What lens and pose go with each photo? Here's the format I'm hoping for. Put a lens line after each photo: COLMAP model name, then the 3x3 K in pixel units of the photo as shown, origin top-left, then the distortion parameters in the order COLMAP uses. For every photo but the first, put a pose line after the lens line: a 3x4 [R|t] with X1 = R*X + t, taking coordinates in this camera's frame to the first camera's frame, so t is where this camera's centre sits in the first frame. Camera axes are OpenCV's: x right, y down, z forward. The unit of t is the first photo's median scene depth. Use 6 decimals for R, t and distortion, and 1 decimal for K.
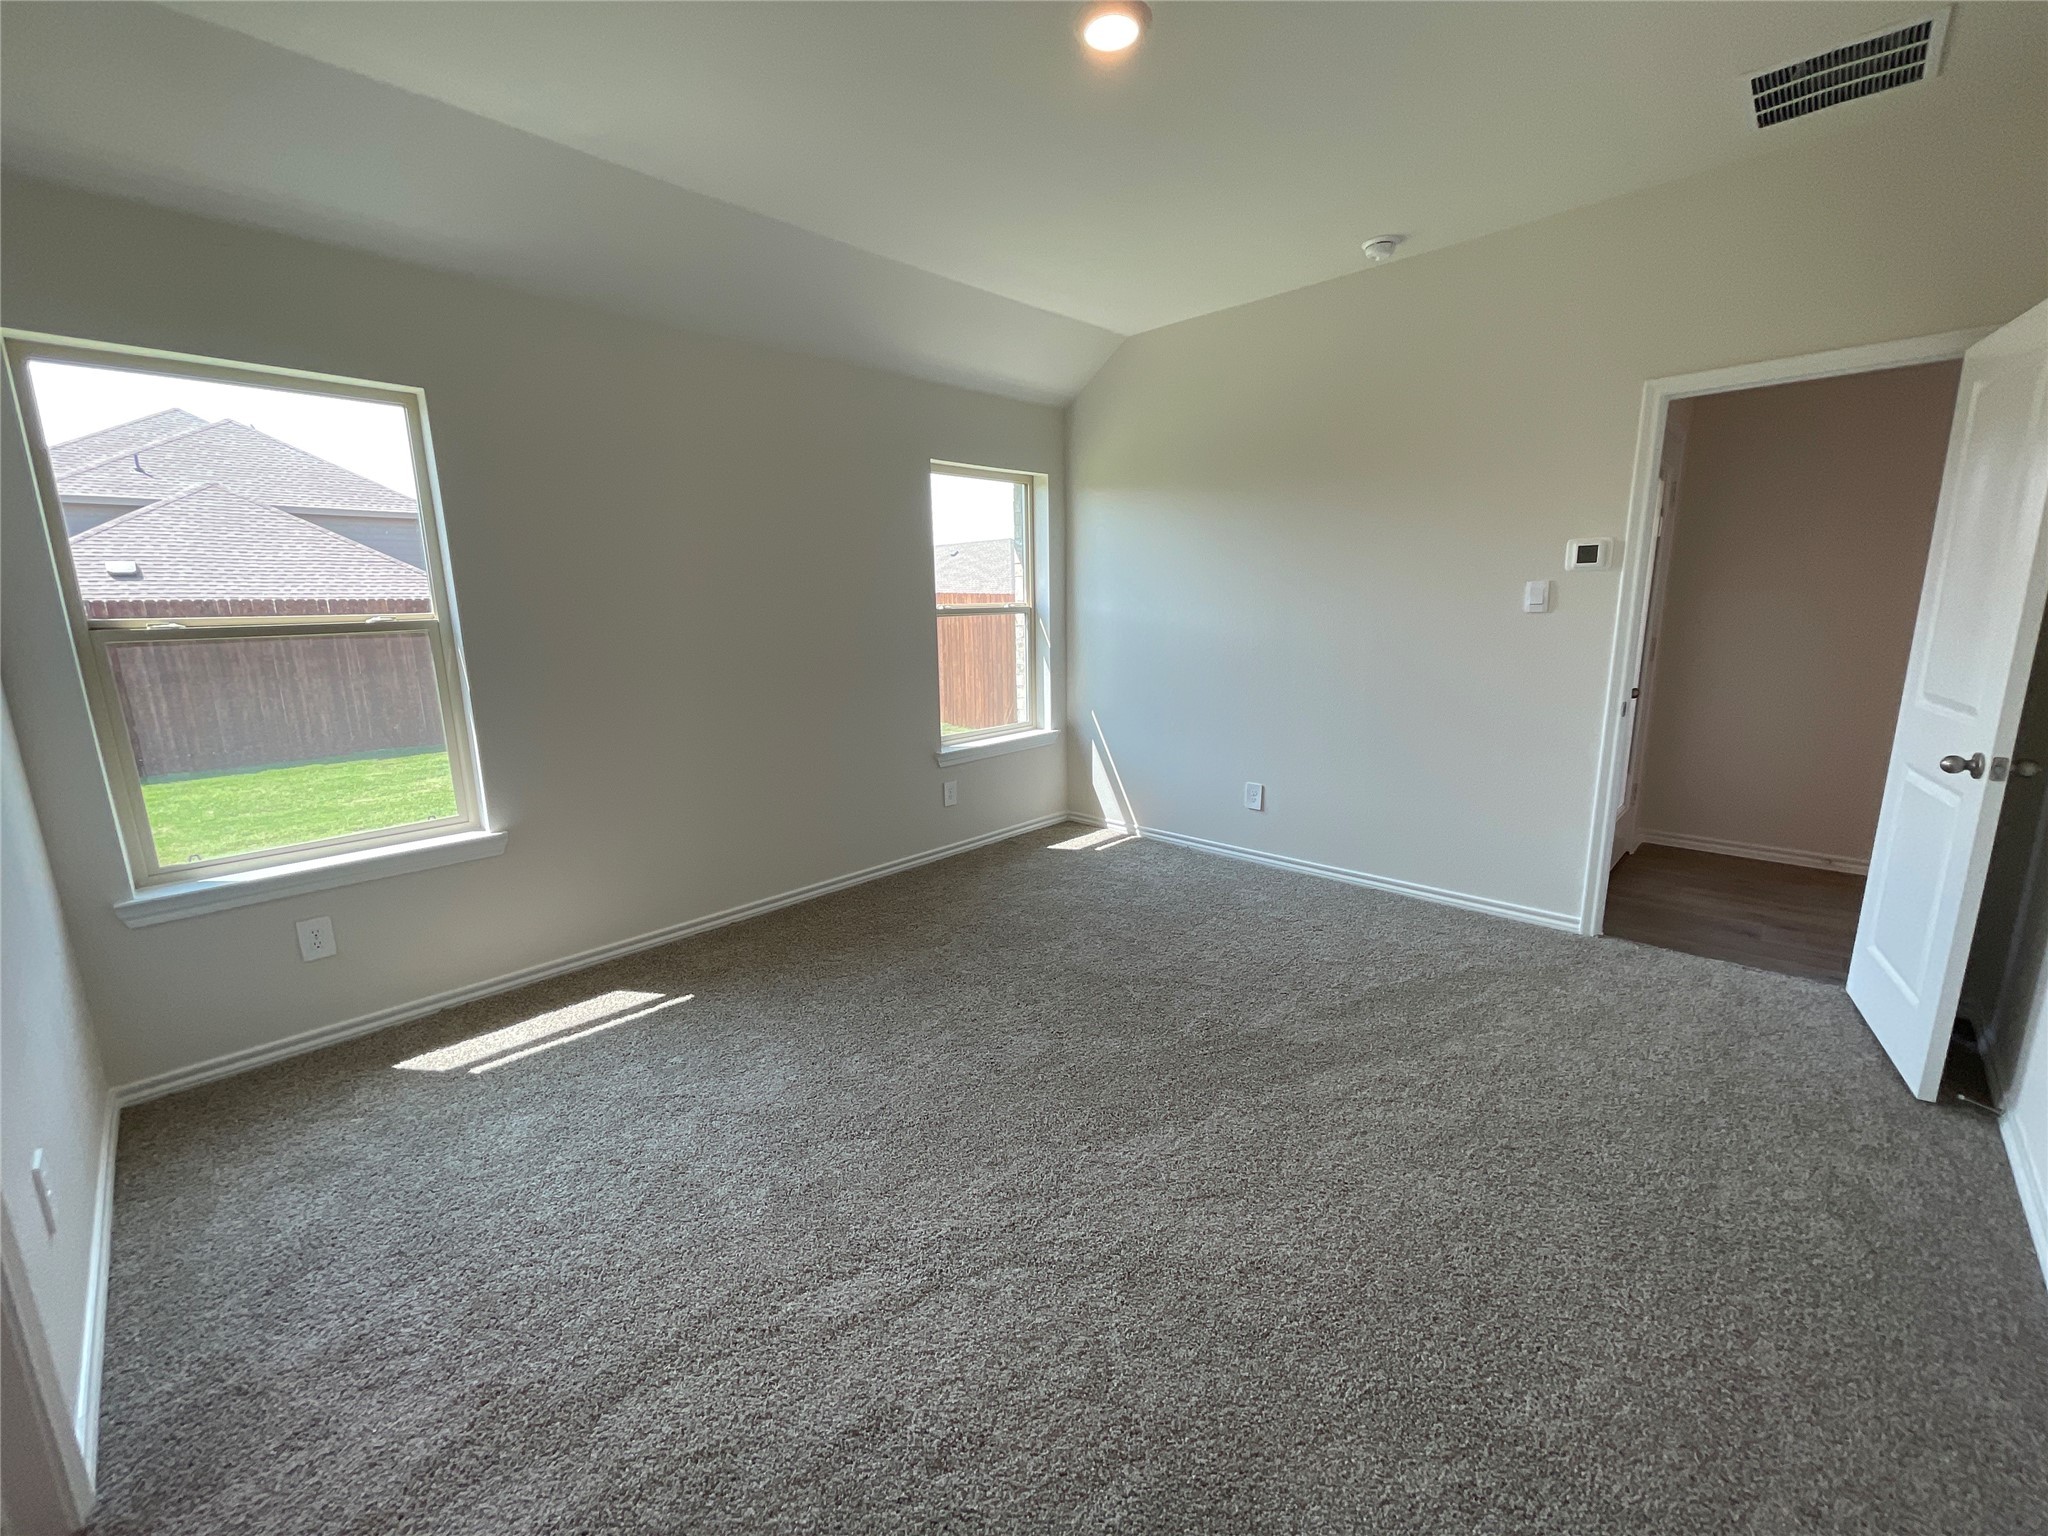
lens RADIAL K [[834.8, 0, 1020.6], [0, 834.8, 764.9], [0, 0, 1]] dist [-0.002685, 0.001739]
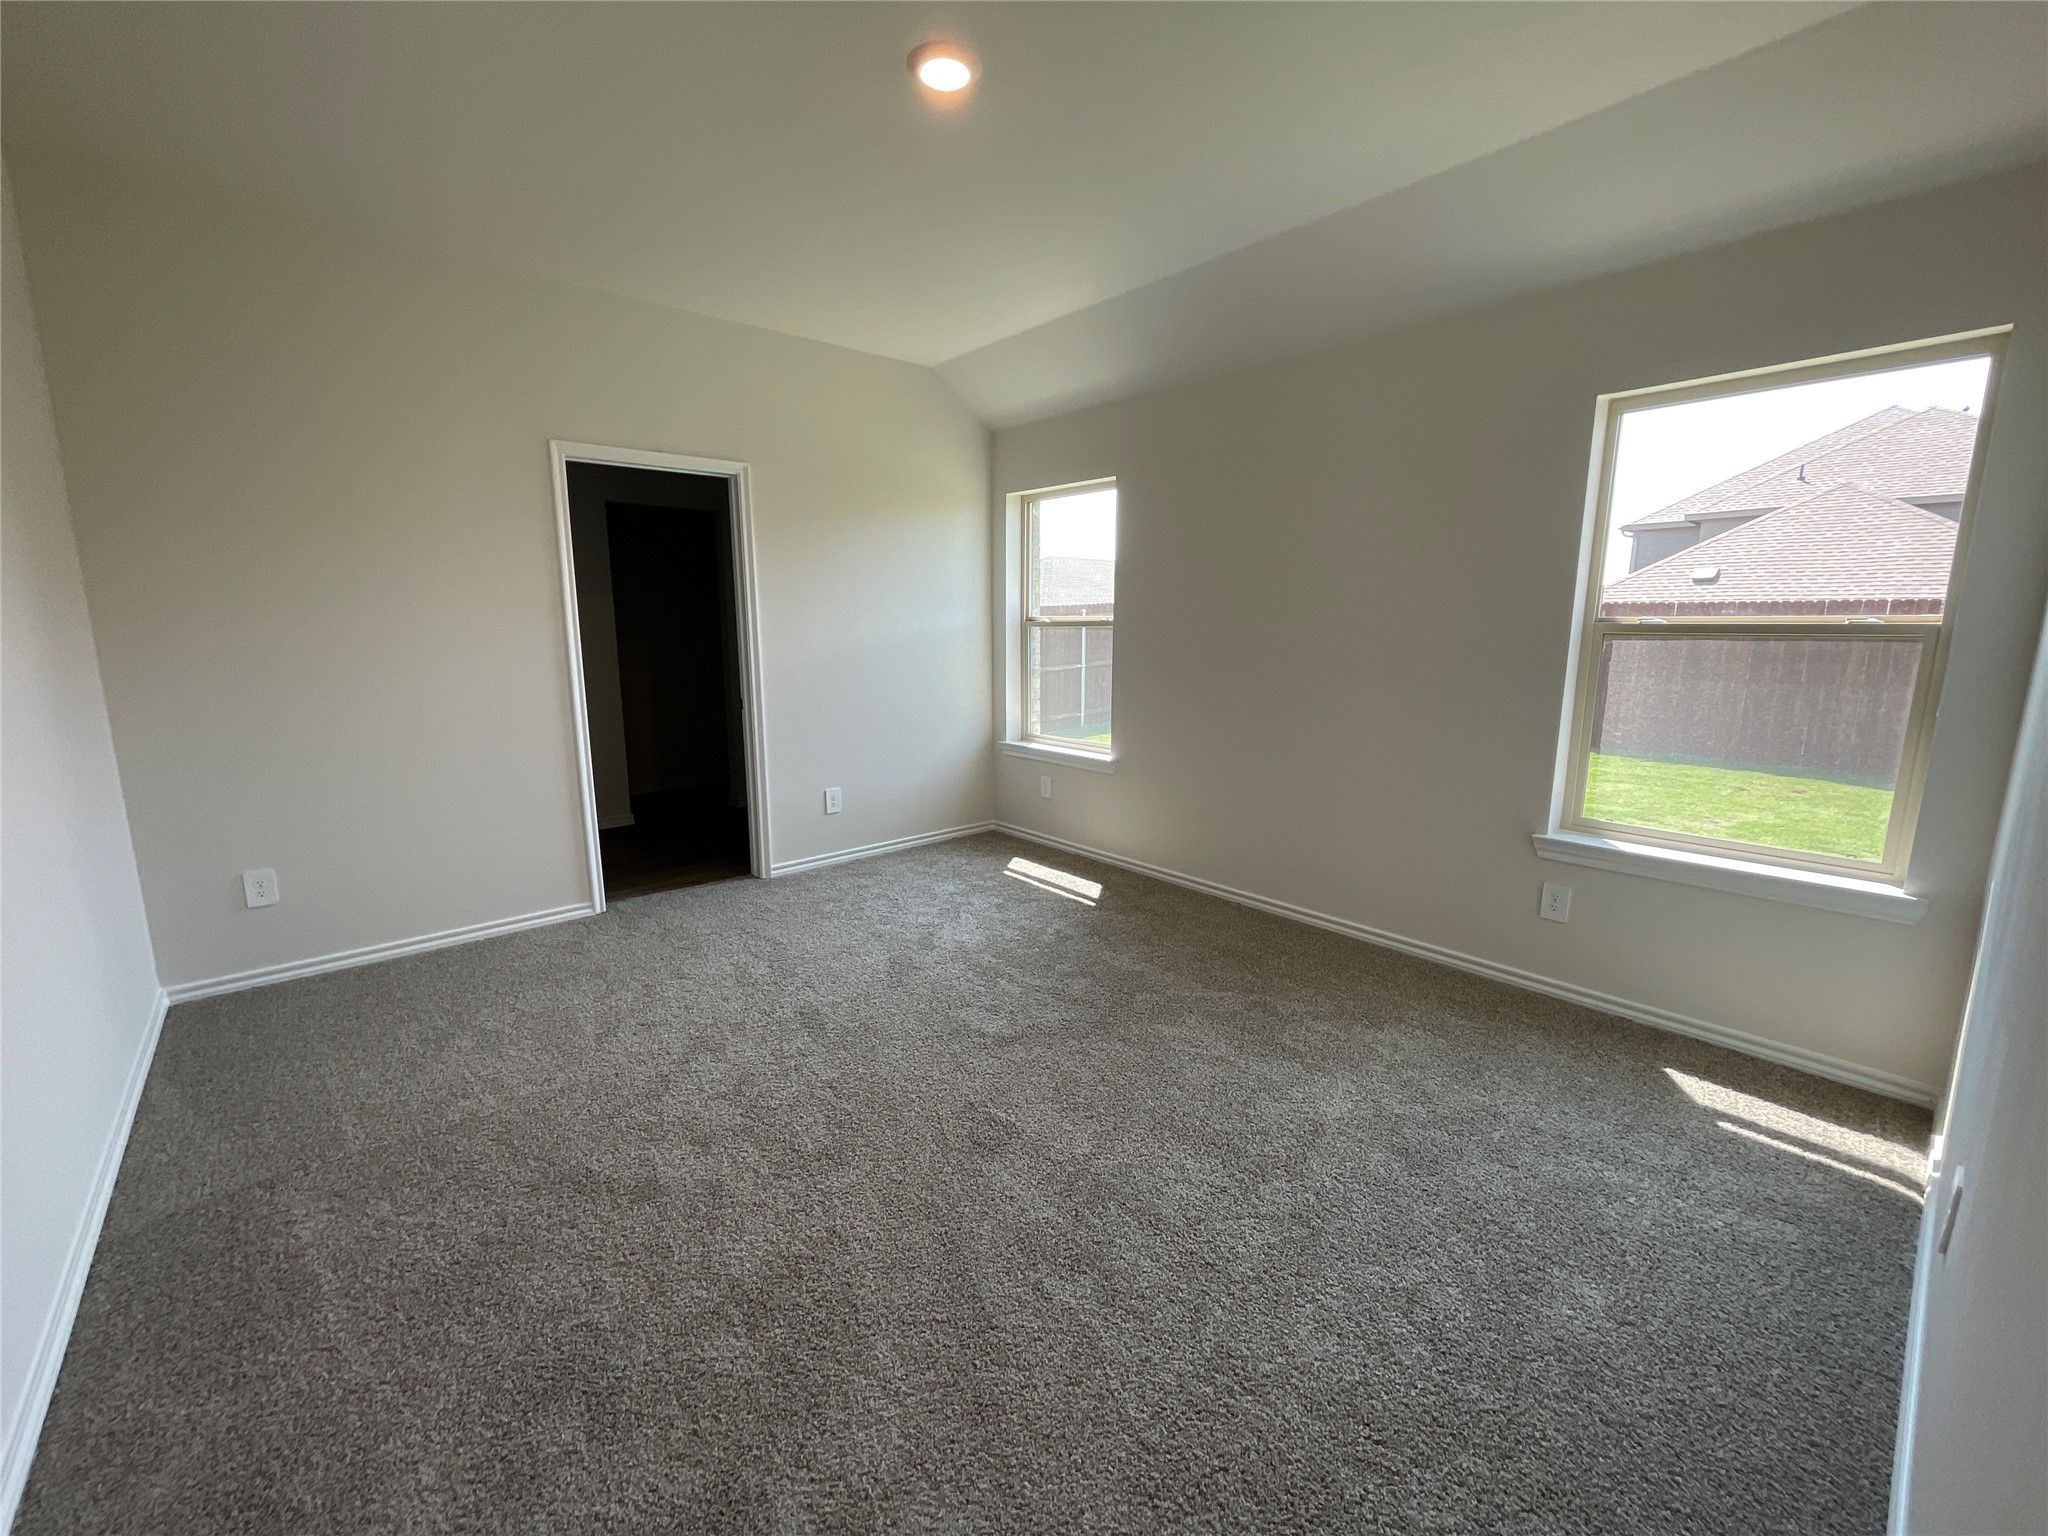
lens RADIAL K [[834.8, 0, 1020.2], [0, 834.8, 769.7], [0, 0, 1]] dist [-0.002685, 0.001739]
pose [[-0.088248, 0.197998, -0.976222, 0.557514], [-0.190961, 0.958505, 0.211667, -0.121263], [0.977623, 0.205099, -0.046777, 0.572276]]
